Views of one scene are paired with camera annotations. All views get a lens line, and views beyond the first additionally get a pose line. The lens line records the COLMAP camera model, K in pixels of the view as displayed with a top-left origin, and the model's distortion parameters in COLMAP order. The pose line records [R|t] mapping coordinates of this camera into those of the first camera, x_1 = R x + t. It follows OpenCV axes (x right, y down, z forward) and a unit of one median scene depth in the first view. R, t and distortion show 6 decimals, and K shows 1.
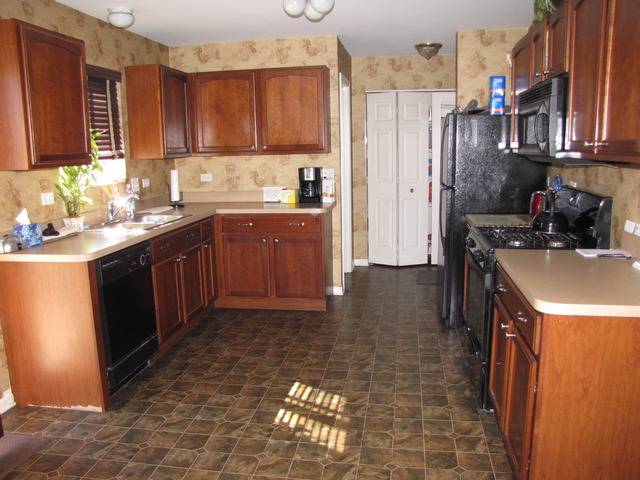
lens RADIAL K [[536.1, 0, 315.0], [0, 536.1, 250.8], [0, 0, 1]] dist [-0.192896, 0.186051]
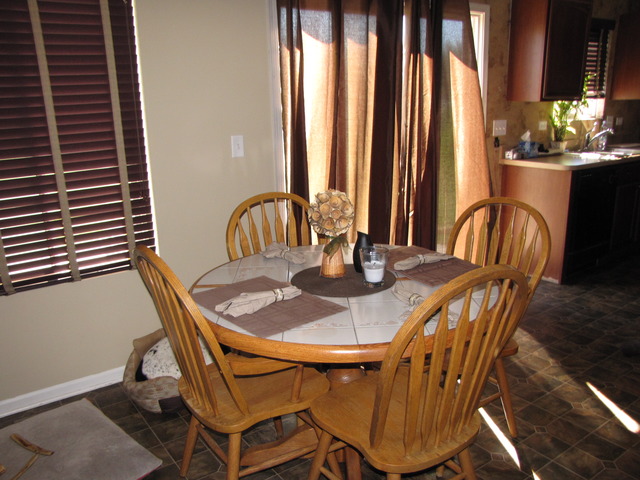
lens RADIAL K [[536.1, 0, 315.0], [0, 536.1, 250.8], [0, 0, 1]] dist [-0.192896, 0.186051]
pose [[0.695713, 0.206404, -0.688027, 0.053714], [-0.134206, 0.978312, 0.157783, 0.081209], [0.705671, -0.017434, 0.708325, -0.352453]]
